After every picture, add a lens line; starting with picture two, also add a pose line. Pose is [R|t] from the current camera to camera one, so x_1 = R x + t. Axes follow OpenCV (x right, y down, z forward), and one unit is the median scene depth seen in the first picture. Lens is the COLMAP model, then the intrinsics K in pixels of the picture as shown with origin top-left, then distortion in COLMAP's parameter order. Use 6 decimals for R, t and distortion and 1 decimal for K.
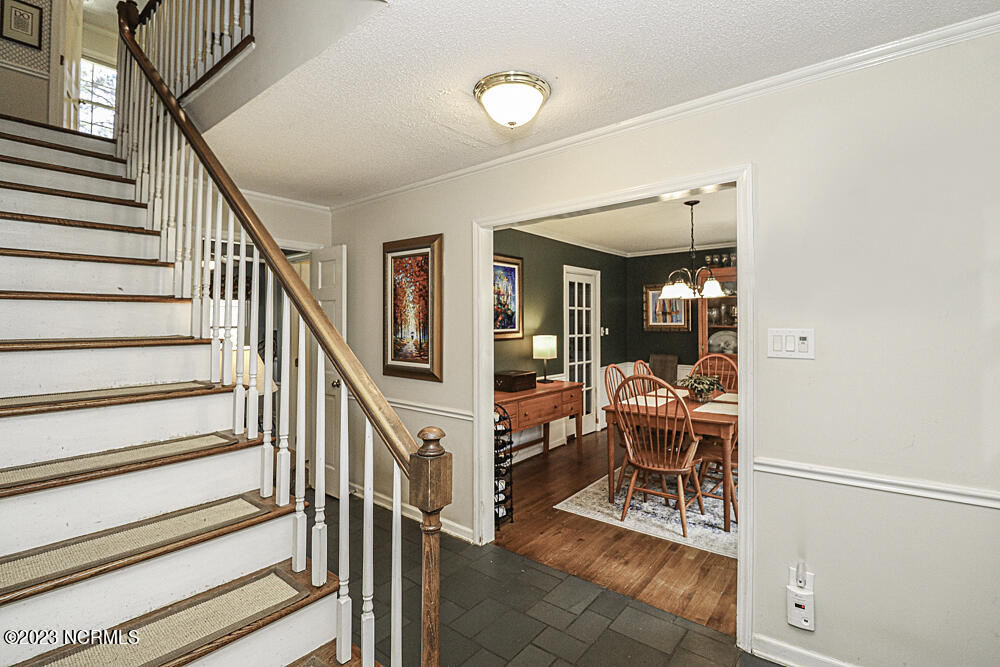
lens RADIAL K [[472.2, 0, 497.7], [0, 472.2, 317.3], [0, 0, 1]] dist [-0.029886, -0.000079]
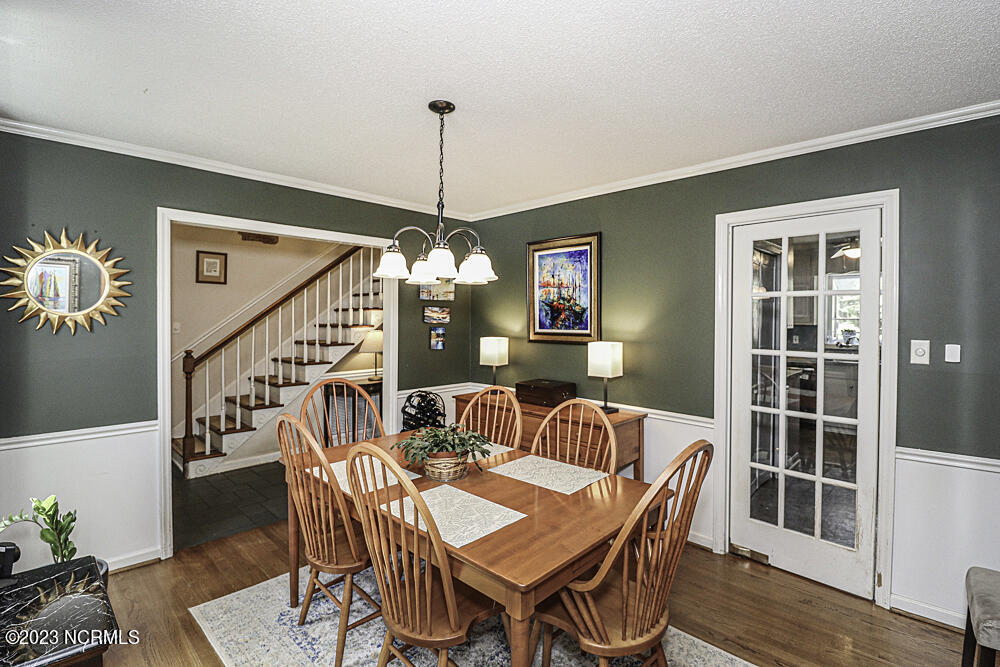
lens RADIAL K [[472.2, 0, 497.7], [0, 472.2, 317.3], [0, 0, 1]] dist [-0.029886, -0.000079]
pose [[-0.085784, 0.001343, -0.996313, 0.811013], [0.004189, 0.999991, 0.000987, 0.002534], [0.996305, -0.004089, -0.085789, 0.935706]]
